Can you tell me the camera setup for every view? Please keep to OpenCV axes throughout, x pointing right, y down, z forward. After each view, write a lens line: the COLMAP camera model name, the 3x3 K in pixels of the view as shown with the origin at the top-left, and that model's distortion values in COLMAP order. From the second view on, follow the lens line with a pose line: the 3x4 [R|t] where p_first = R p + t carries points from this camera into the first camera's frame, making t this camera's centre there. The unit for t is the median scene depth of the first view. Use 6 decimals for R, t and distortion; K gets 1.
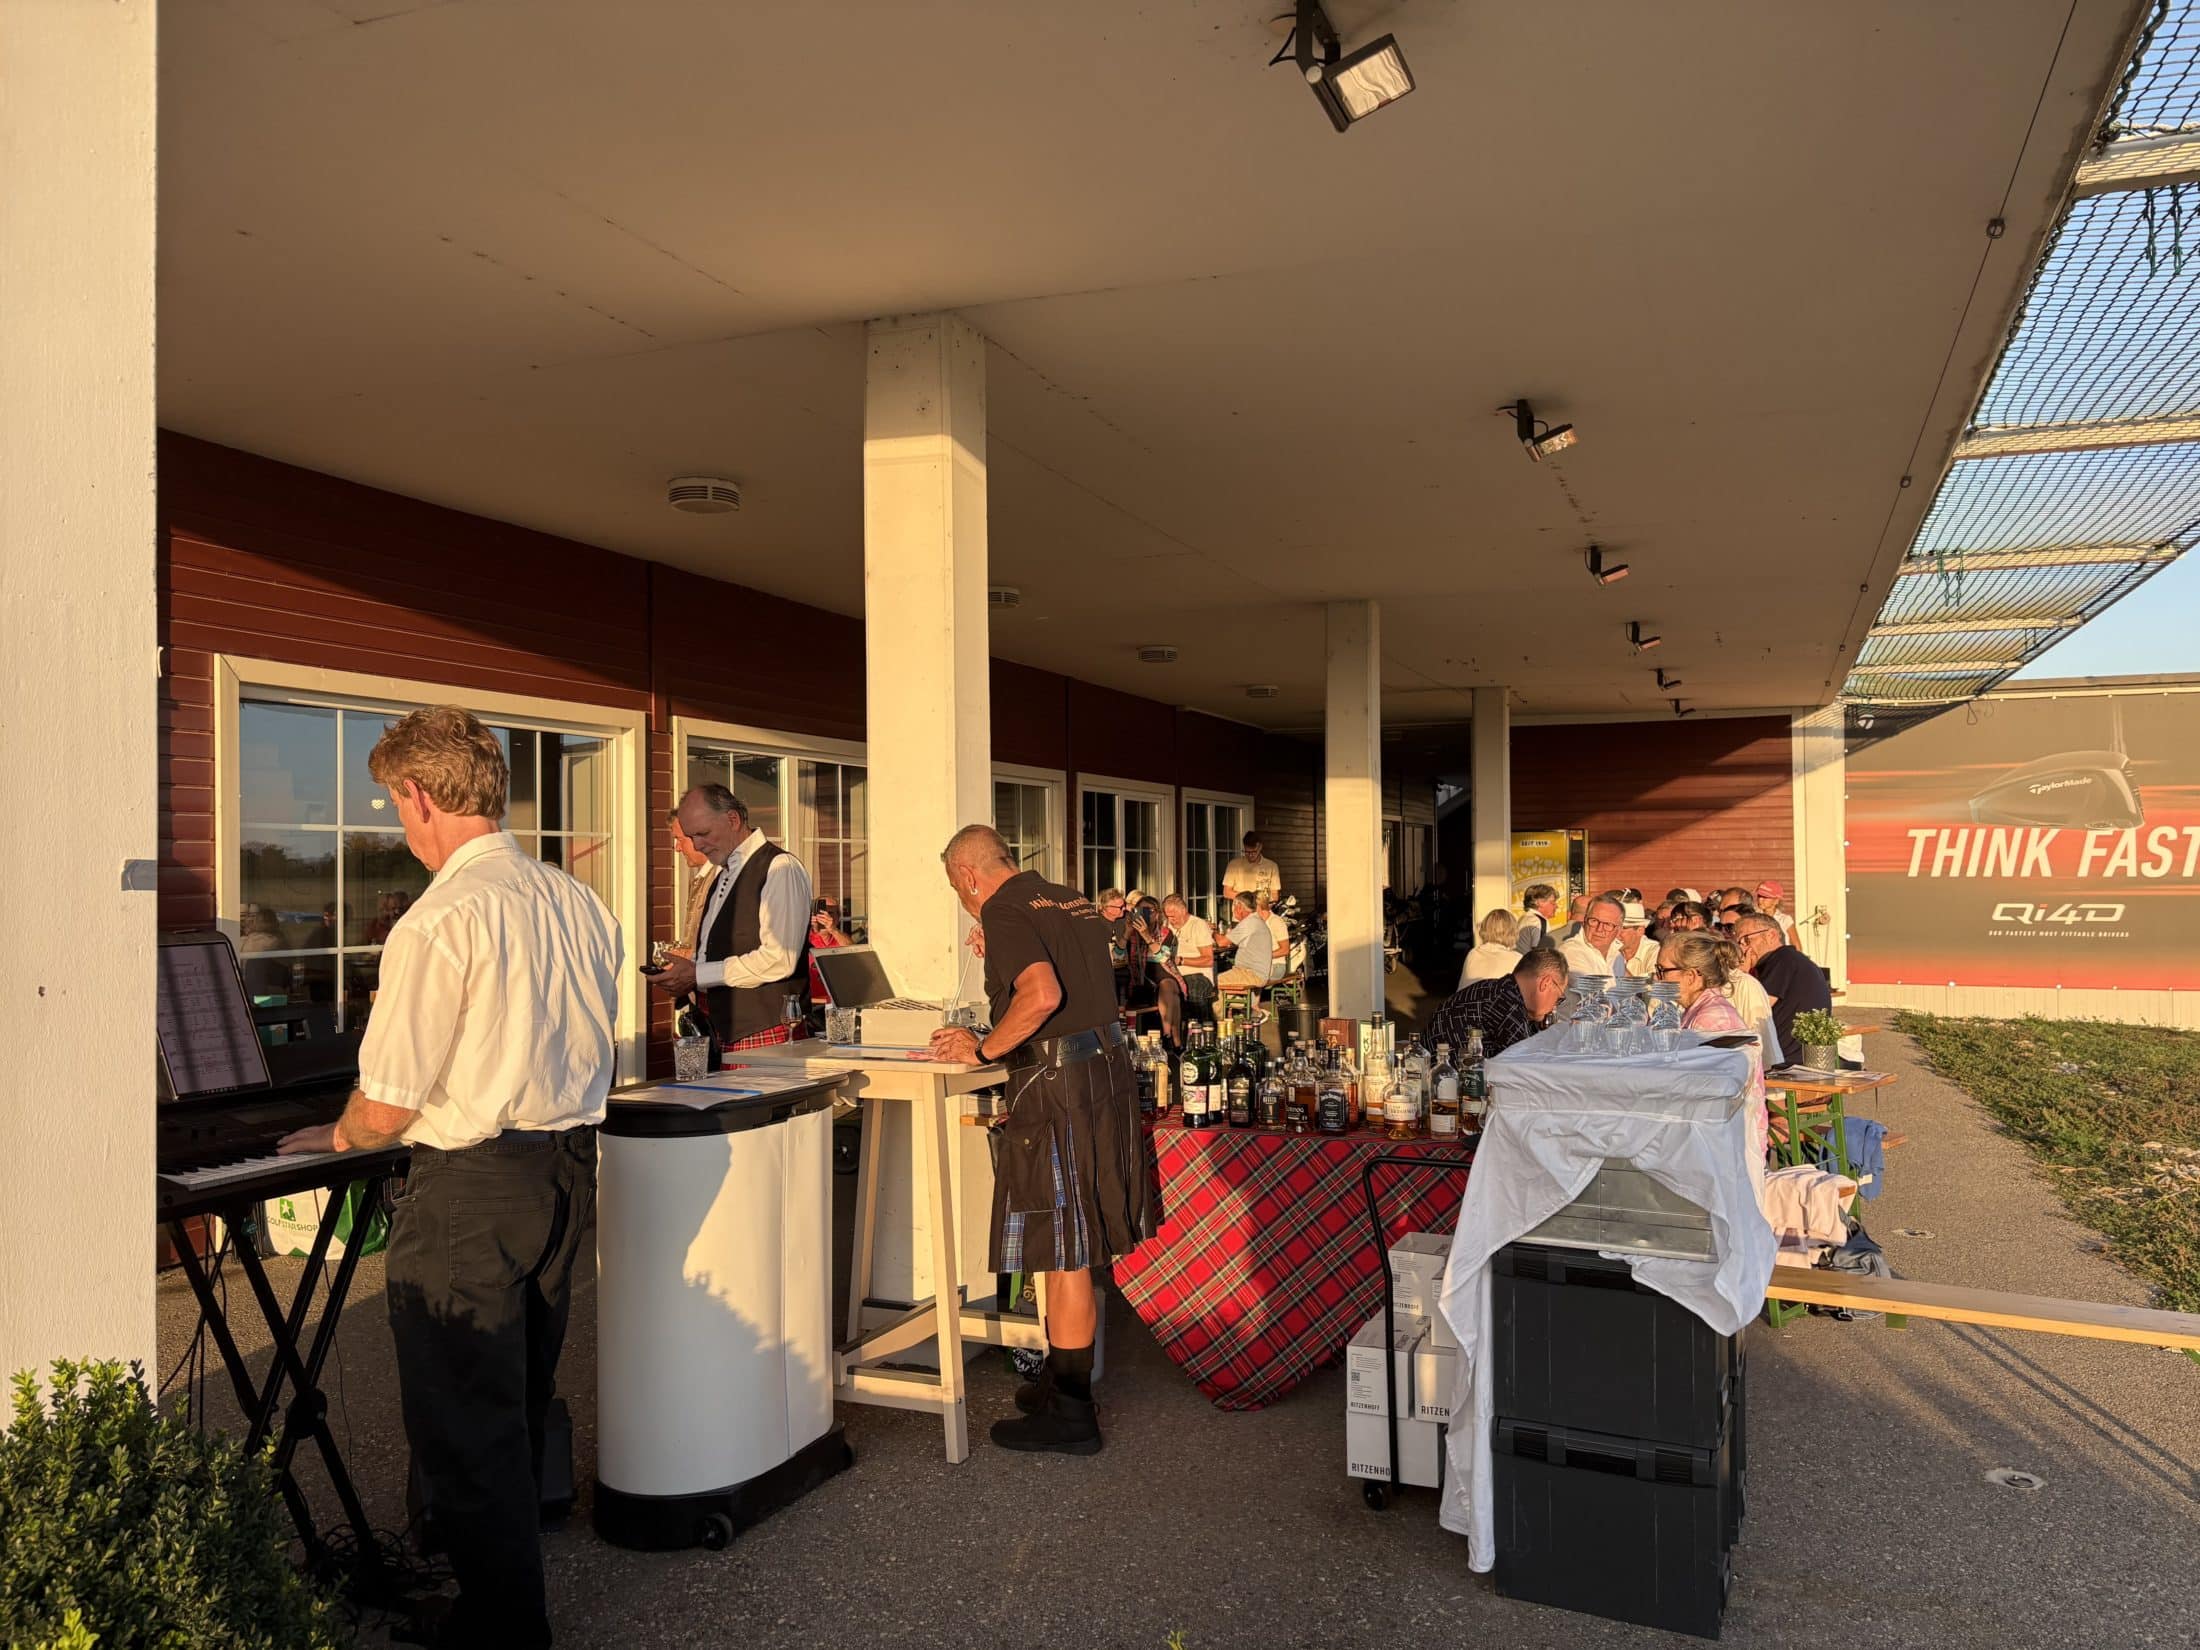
lens RADIAL K [[1649.9, 0, 1085.9], [0, 1649.9, 832.9], [0, 0, 1]] dist [0.040337, -0.045133]
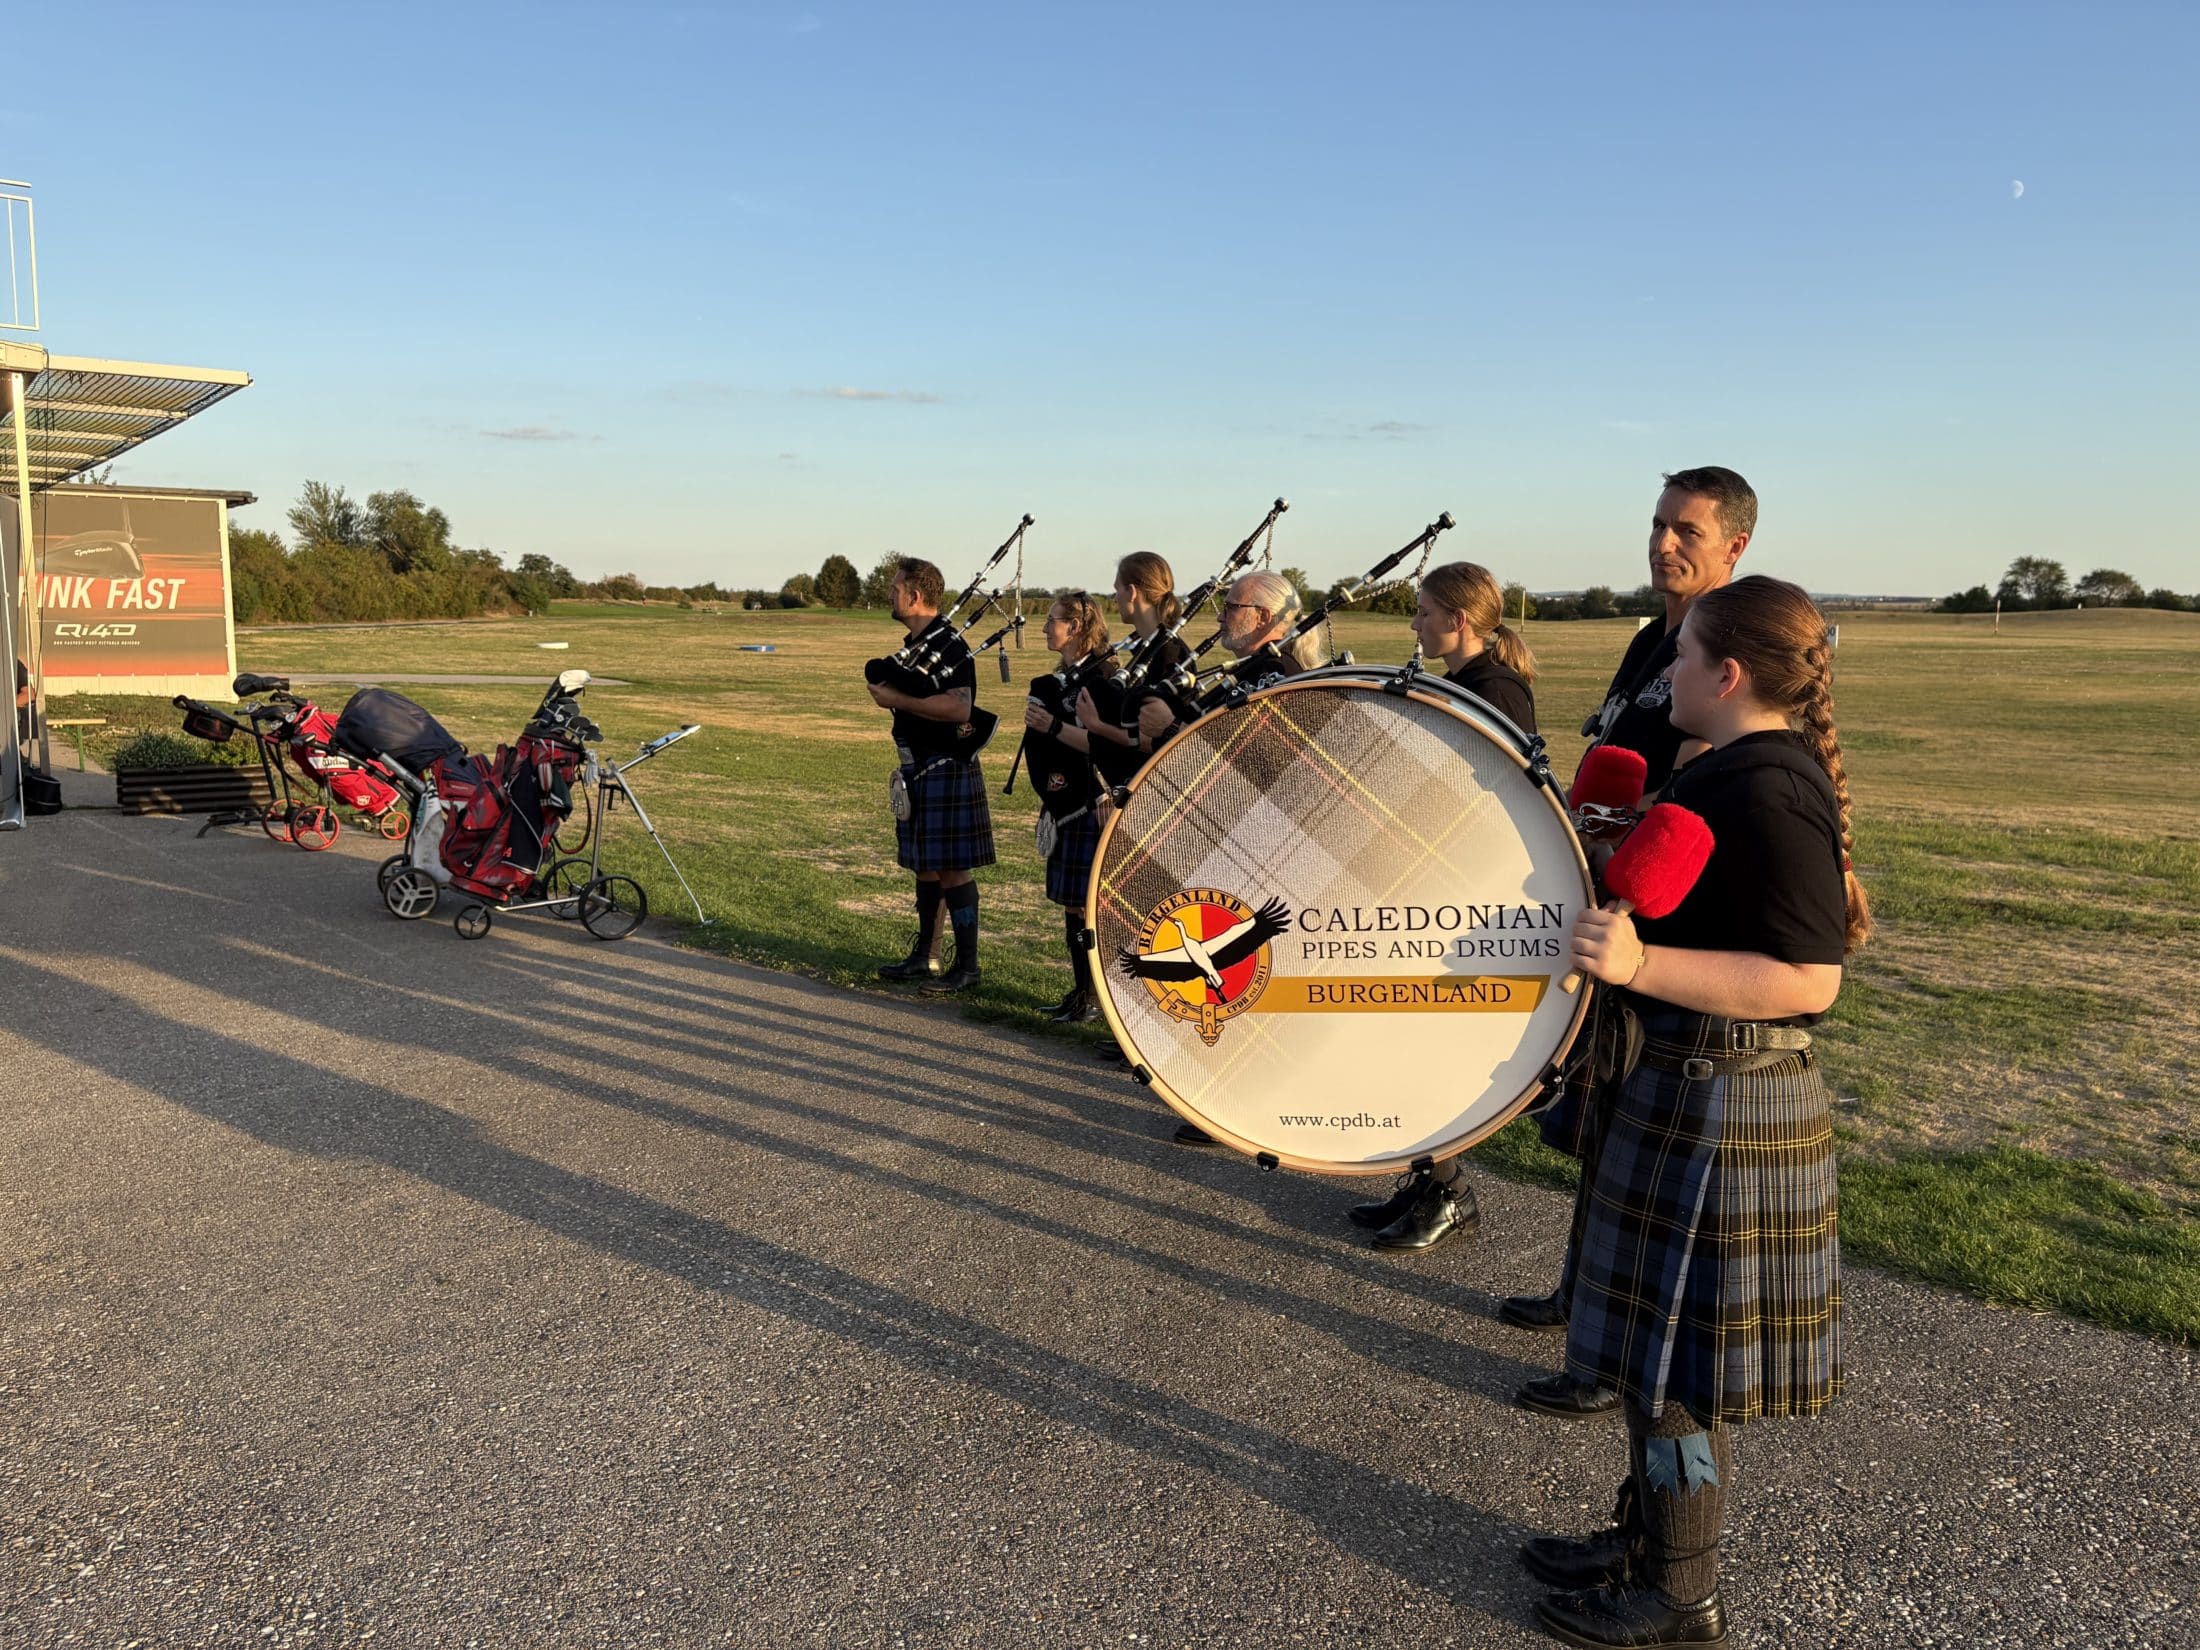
lens RADIAL K [[1649.9, 0, 1098.9], [0, 1649.9, 815.9], [0, 0, 1]] dist [0.040337, -0.045133]
pose [[0.537238, -0.091196, 0.838486, -0.271433], [-0.024637, 0.992016, 0.123680, 0.002608], [-0.843071, -0.087104, 0.530702, -0.707667]]
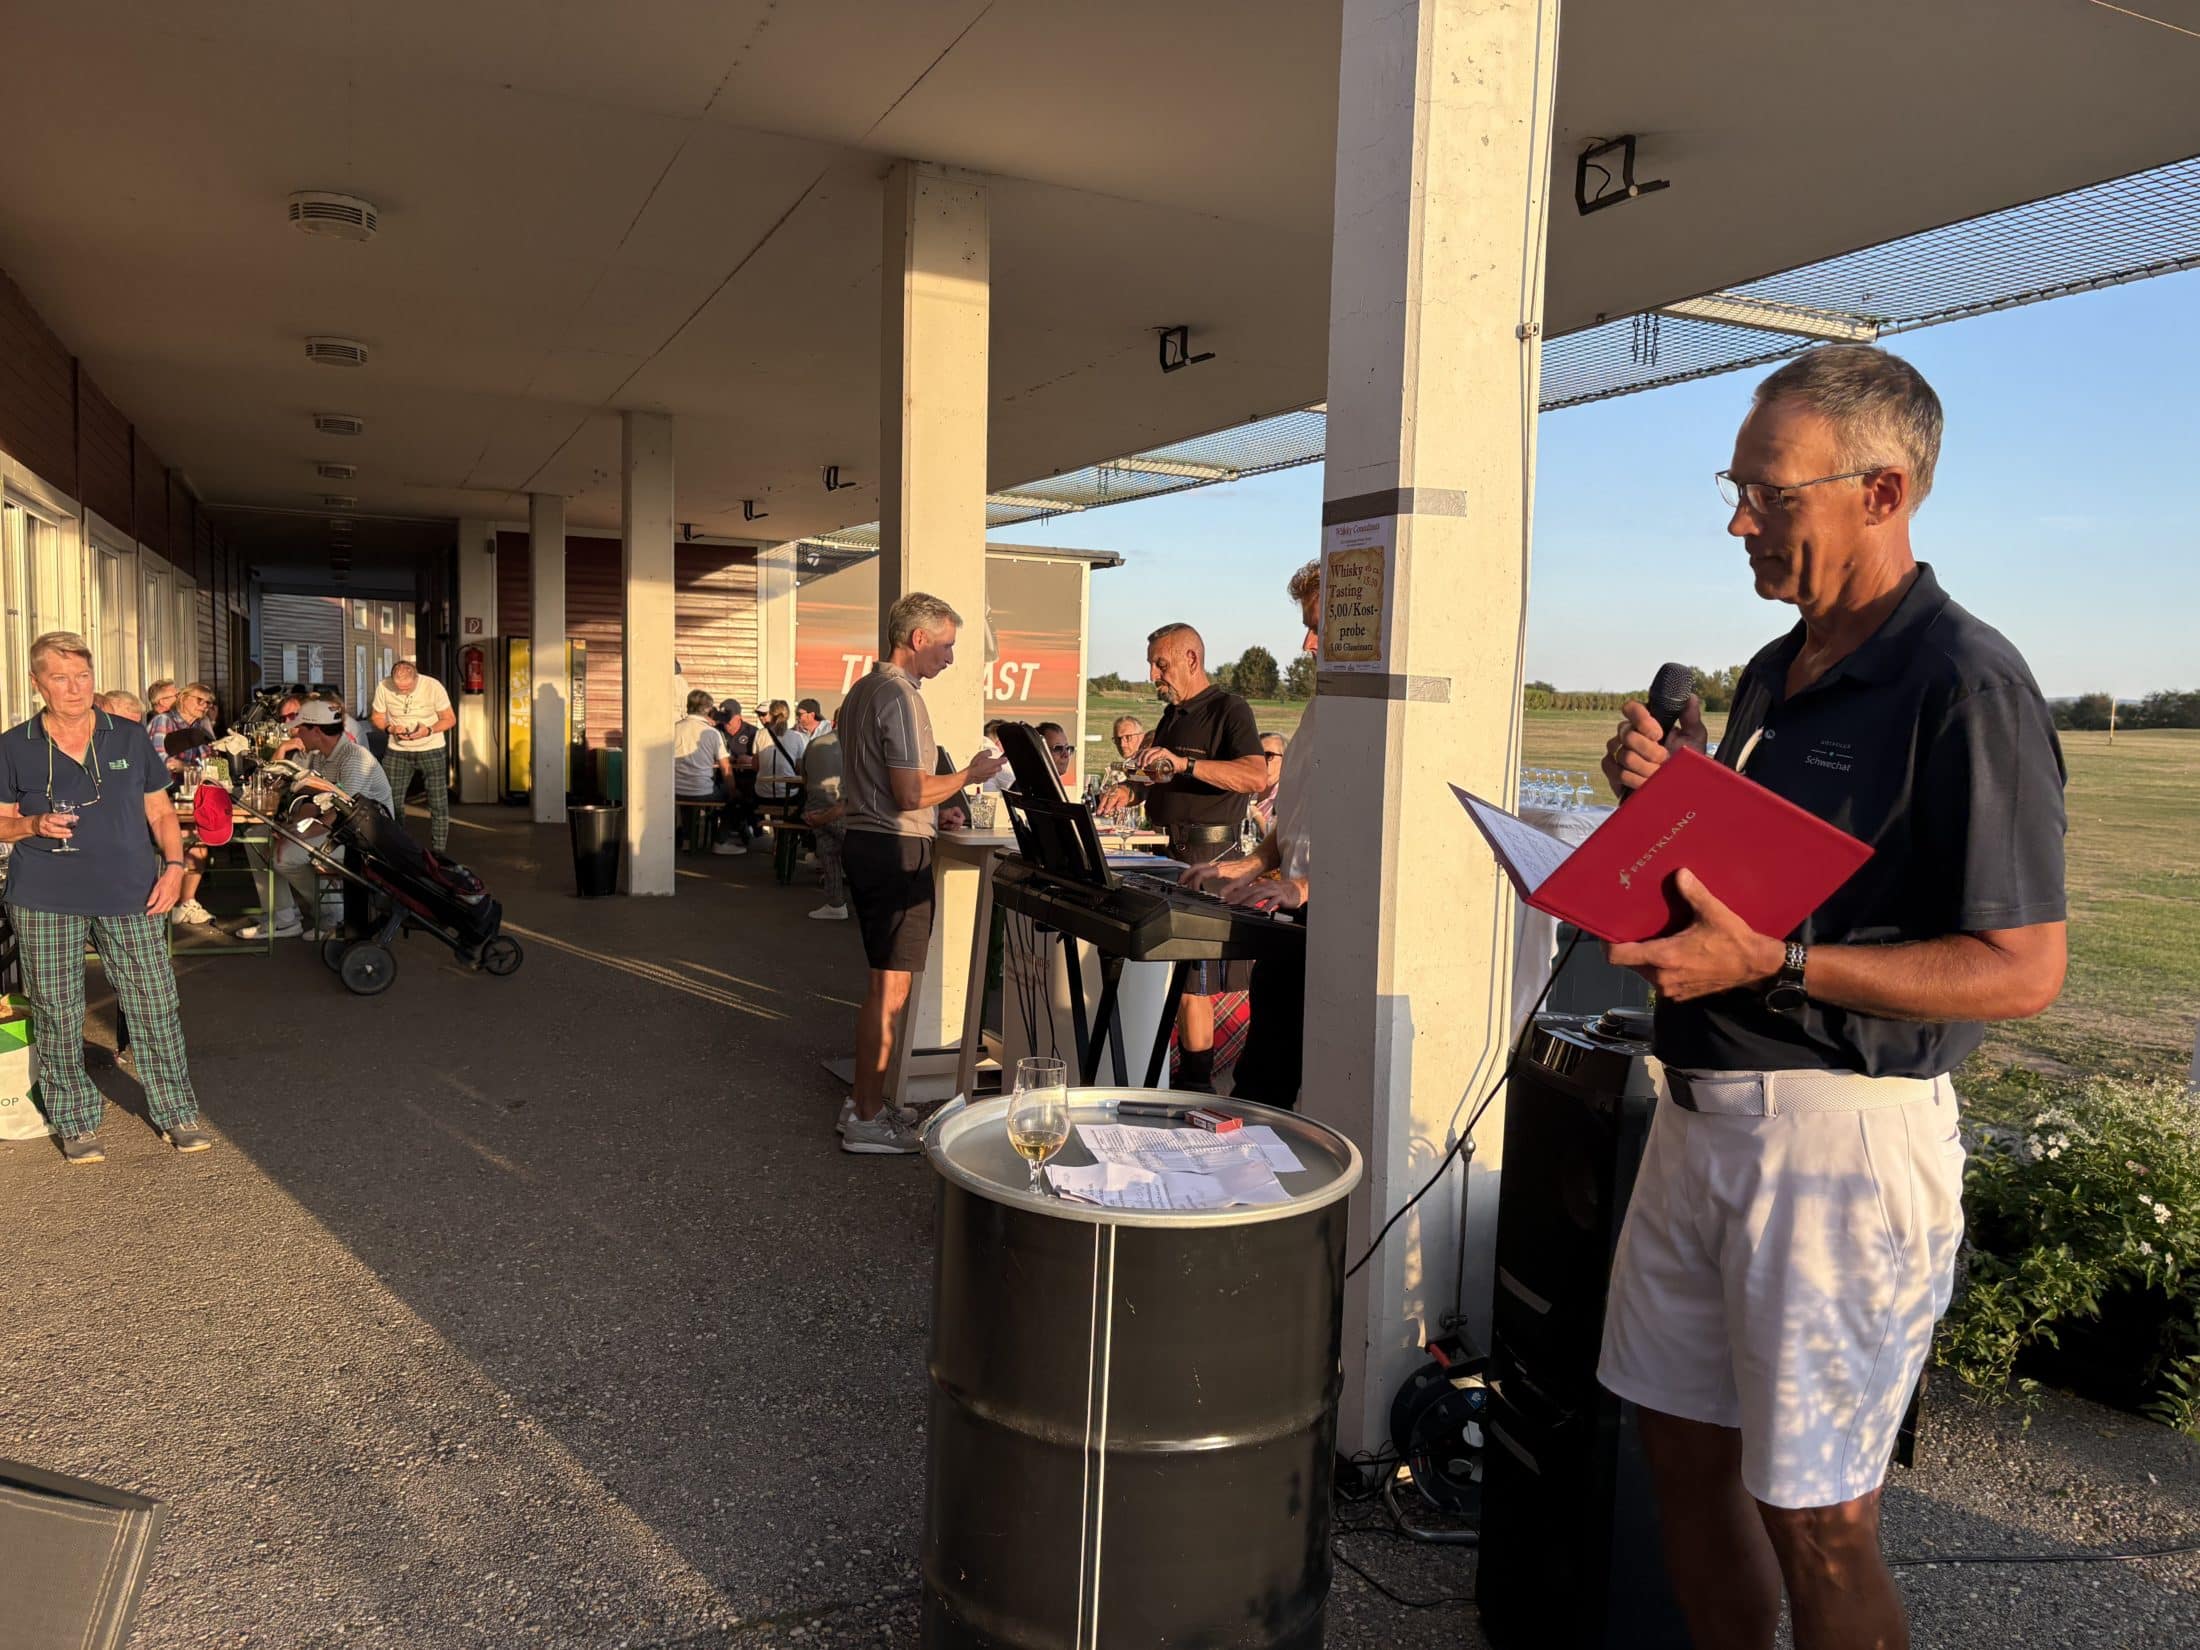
lens RADIAL K [[1649.9, 0, 1088.0], [0, 1649.9, 830.1], [0, 0, 1]] dist [0.040337, -0.045133]
pose [[0.718977, -0.025175, 0.694577, -0.205268], [-0.052508, 0.994520, 0.090399, 0.007113], [-0.693047, -0.101466, 0.713716, 0.020518]]
